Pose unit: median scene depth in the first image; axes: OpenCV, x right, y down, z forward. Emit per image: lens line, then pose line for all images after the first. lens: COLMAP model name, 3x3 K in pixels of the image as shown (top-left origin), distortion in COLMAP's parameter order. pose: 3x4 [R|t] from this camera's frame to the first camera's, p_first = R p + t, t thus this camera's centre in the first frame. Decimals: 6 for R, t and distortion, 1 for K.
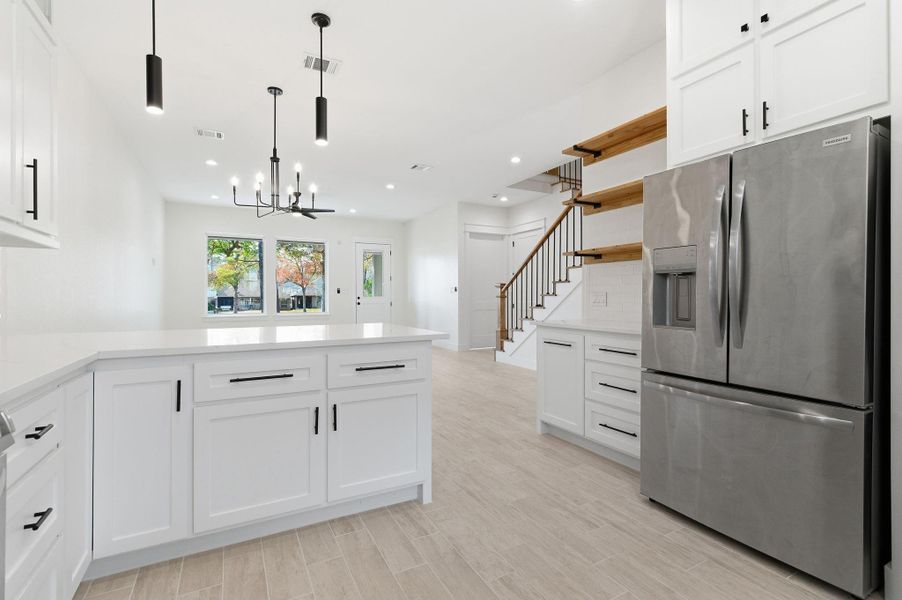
lens RADIAL K [[411.0, 0, 454.8], [0, 411.0, 300.7], [0, 0, 1]] dist [0.003912, -0.002506]
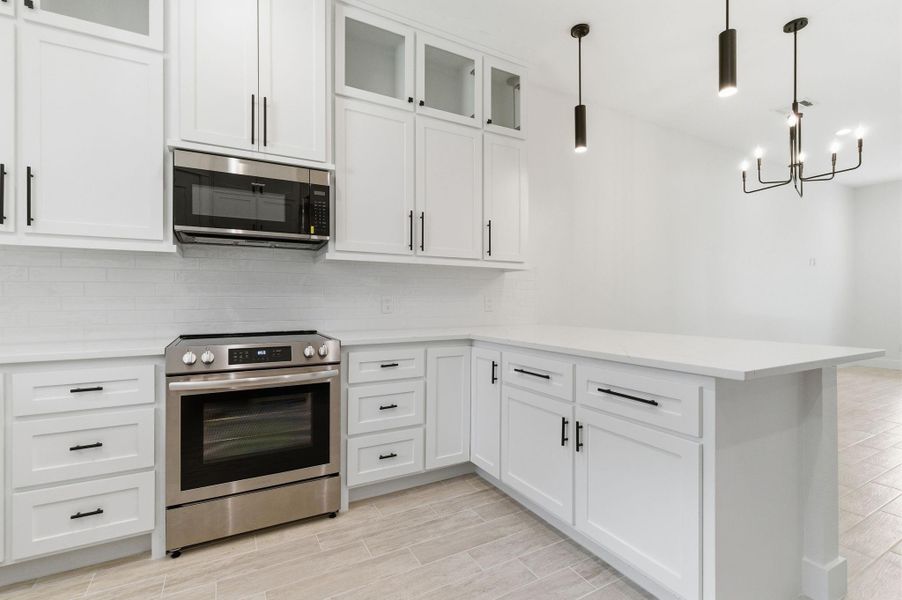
lens RADIAL K [[411.0, 0, 448.2], [0, 411.0, 297.9], [0, 0, 1]] dist [0.003912, -0.002506]
pose [[0.008231, -0.001537, -0.999965, 0.606089], [-0.007724, 0.999969, -0.001601, -0.013662], [0.999936, 0.007737, 0.008219, 0.714497]]
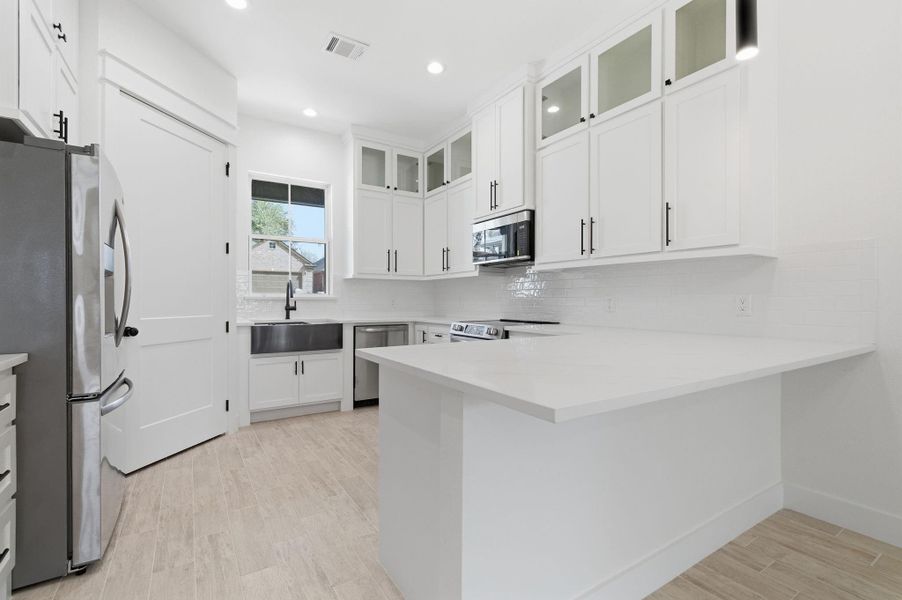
lens RADIAL K [[411.0, 0, 443.9], [0, 411.0, 299.4], [0, 0, 1]] dist [0.003912, -0.002506]
pose [[-0.998129, 0.001297, -0.061126, -0.153560], [0.001082, 0.999993, 0.003548, -0.014385], [0.061130, 0.003475, -0.998124, 2.079725]]
